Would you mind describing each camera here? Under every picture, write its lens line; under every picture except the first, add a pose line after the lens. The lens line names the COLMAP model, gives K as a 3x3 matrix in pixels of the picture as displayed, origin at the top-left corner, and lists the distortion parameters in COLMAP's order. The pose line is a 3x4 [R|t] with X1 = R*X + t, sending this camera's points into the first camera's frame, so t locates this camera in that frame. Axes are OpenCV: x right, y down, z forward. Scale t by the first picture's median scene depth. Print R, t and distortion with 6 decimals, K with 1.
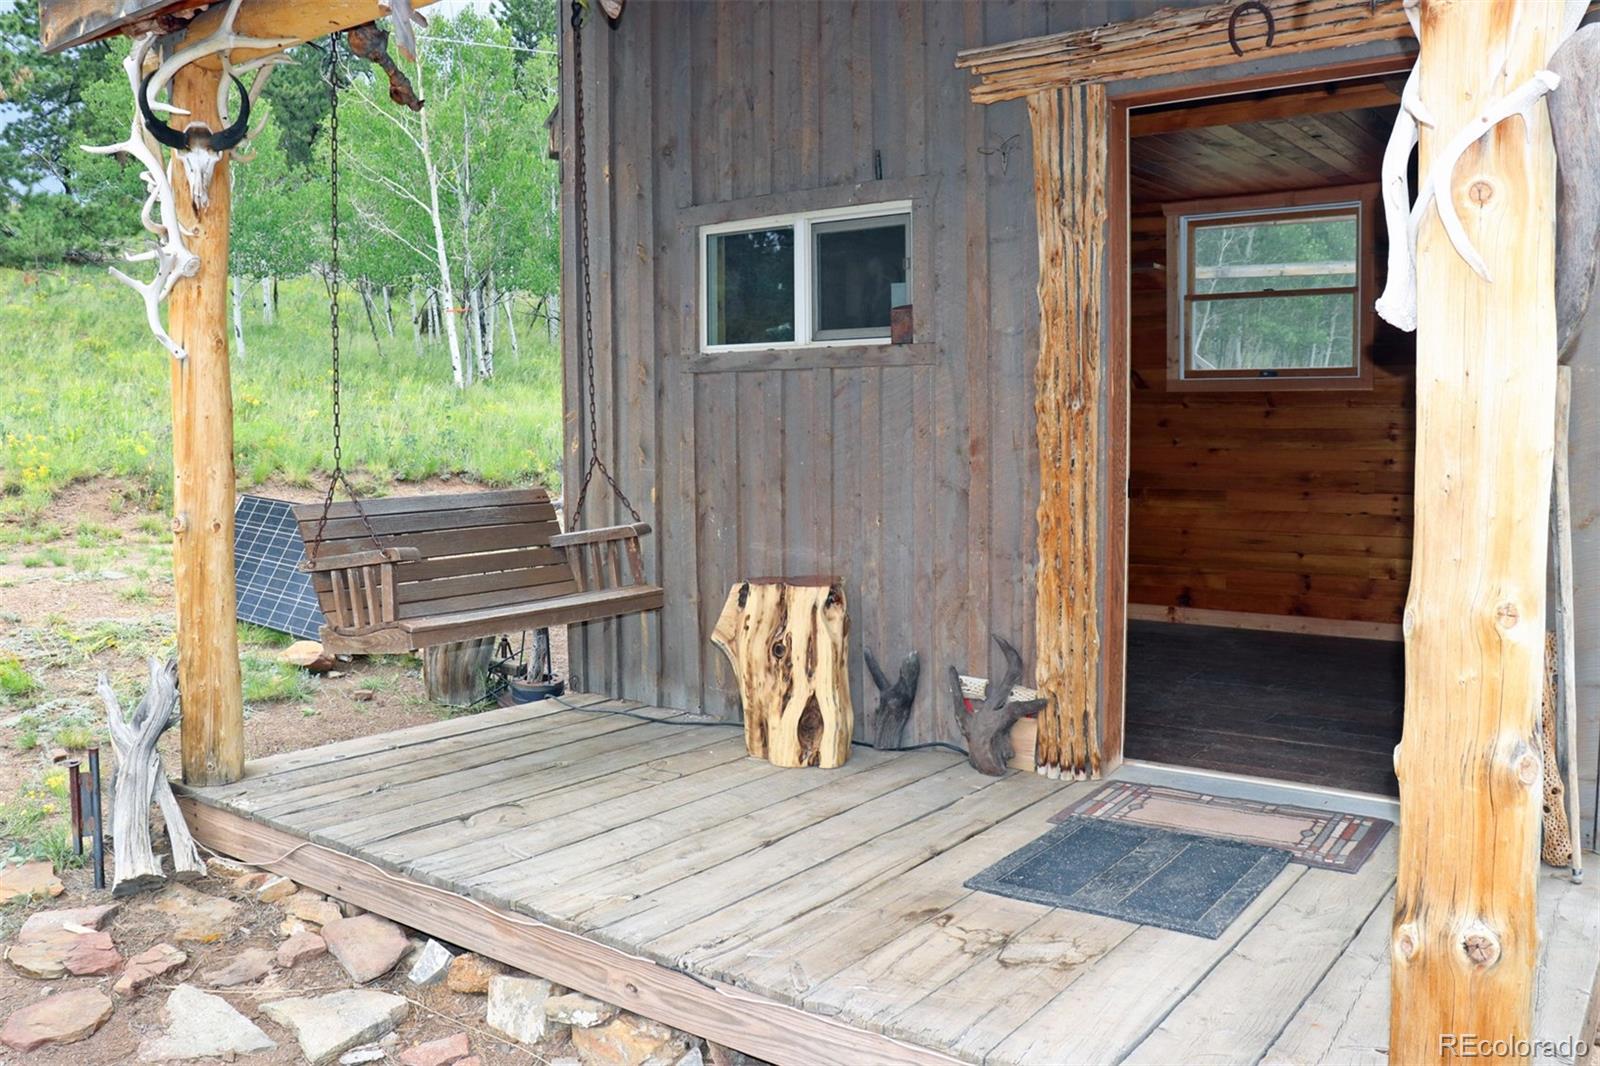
lens RADIAL K [[1333.9, 0, 778.5], [0, 1333.9, 526.8], [0, 0, 1]] dist [-0.177295, 0.174724]
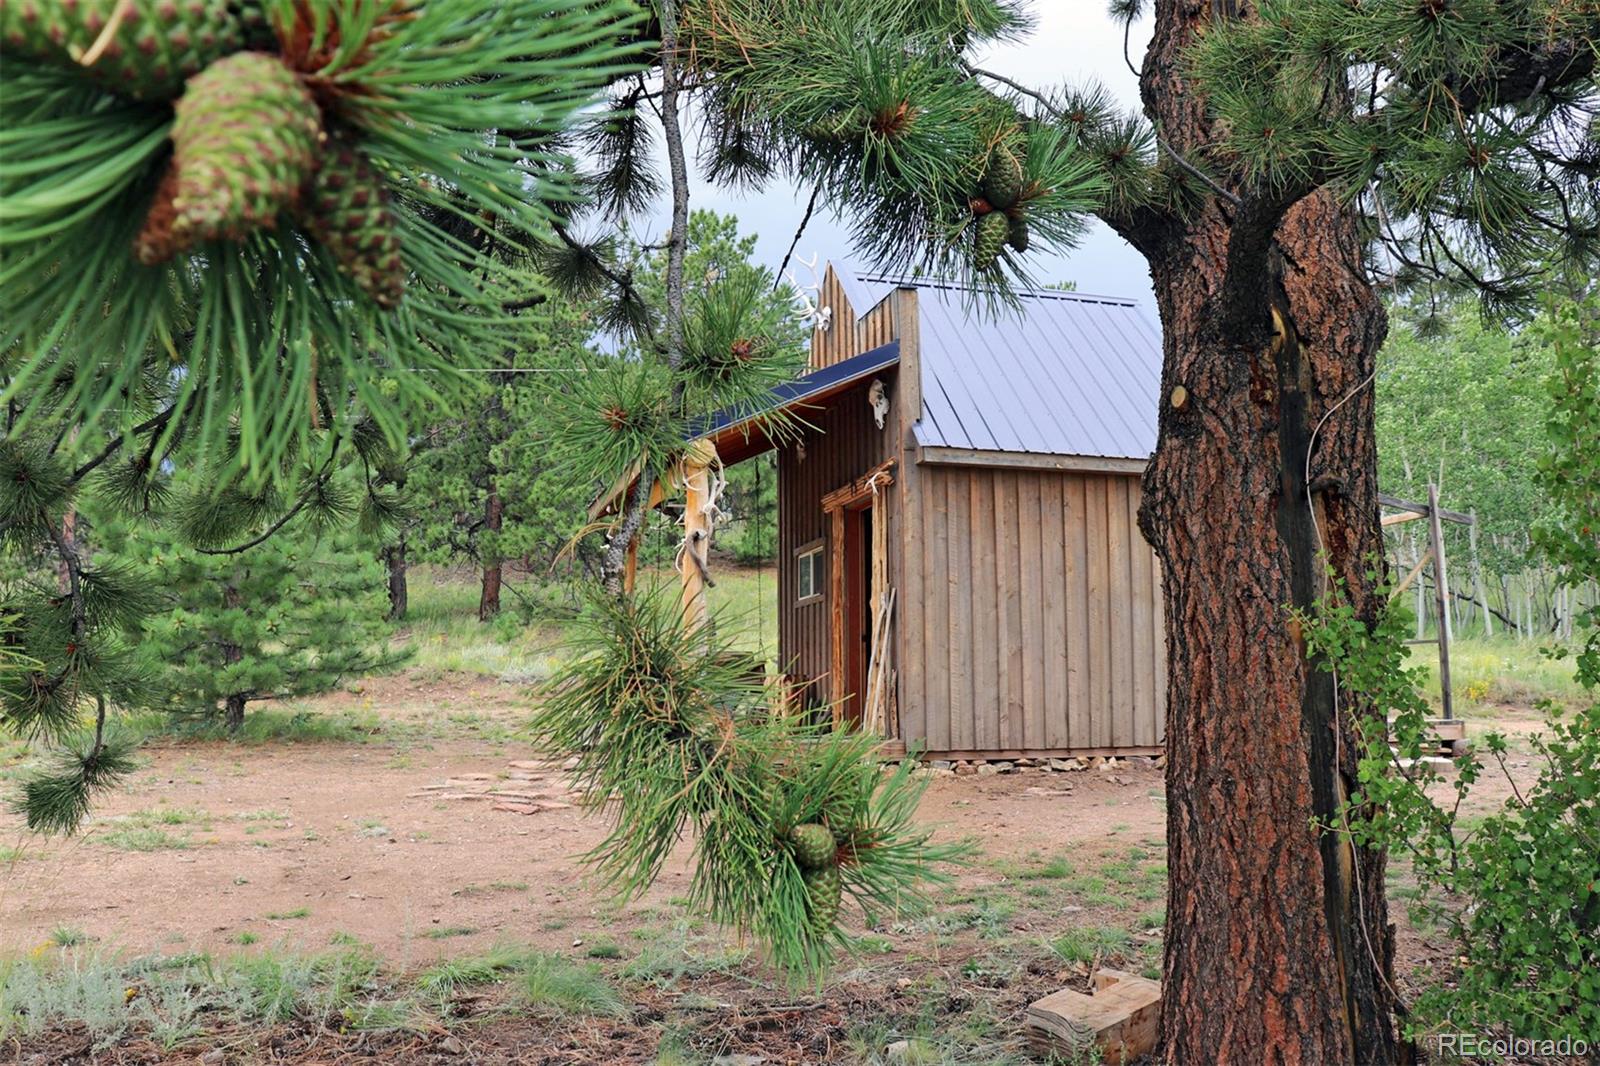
lens RADIAL K [[1333.9, 0, 778.5], [0, 1333.9, 526.8], [0, 0, 1]] dist [-0.177295, 0.174724]
pose [[0.799179, -0.076353, -0.596224, 1.857115], [-0.053247, 0.979008, -0.196746, 0.313691], [0.598730, 0.188982, 0.778336, -1.433245]]
